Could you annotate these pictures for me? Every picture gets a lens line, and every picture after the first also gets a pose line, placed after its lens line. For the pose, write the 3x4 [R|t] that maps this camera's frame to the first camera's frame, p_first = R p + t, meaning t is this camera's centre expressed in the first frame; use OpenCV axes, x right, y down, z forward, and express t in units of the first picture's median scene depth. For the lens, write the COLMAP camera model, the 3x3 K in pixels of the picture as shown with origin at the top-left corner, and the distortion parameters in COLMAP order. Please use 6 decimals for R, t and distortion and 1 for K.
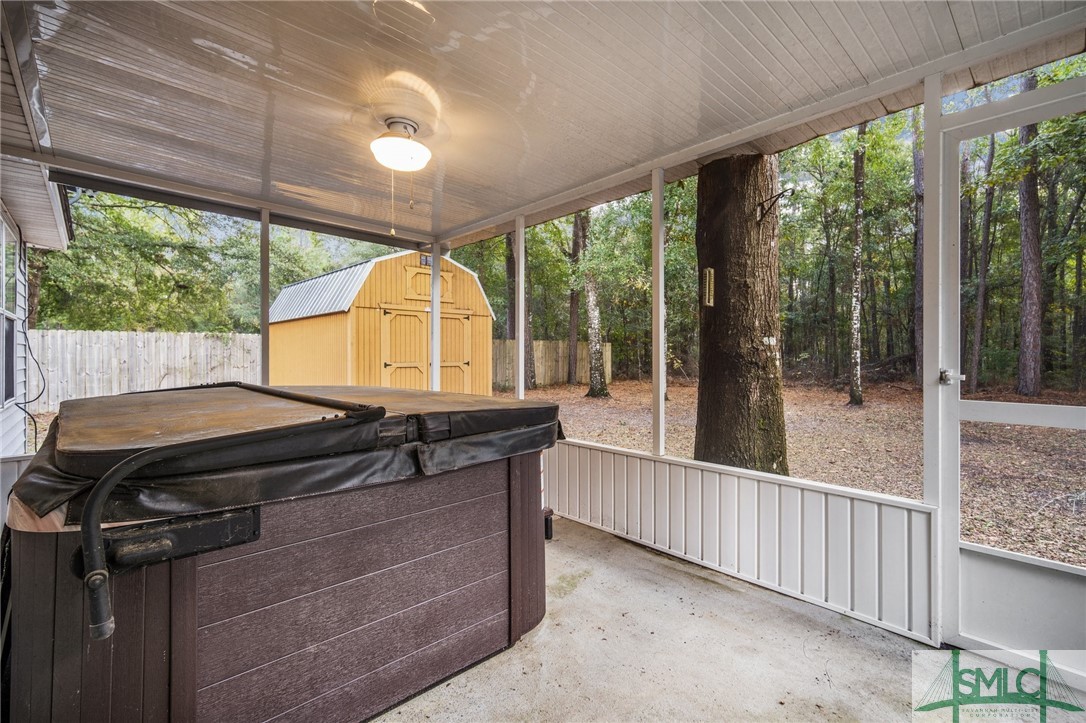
lens RADIAL K [[481.5, 0, 541.2], [0, 481.5, 356.4], [0, 0, 1]] dist [-0.000056, -0.000148]
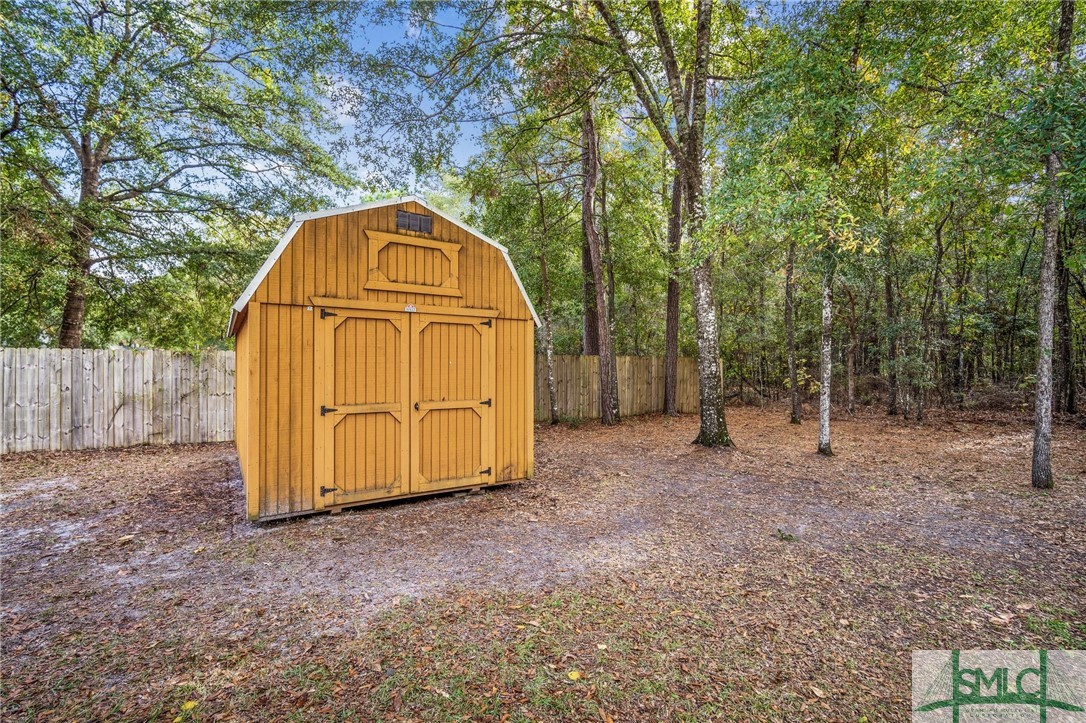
lens RADIAL K [[481.5, 0, 544.6], [0, 481.5, 364.1], [0, 0, 1]] dist [-0.000056, -0.000148]
pose [[0.983339, 0.001511, -0.181774, 0.015201], [-0.003043, 0.999962, -0.008150, -0.023617], [0.181755, 0.008567, 0.983307, 0.392461]]
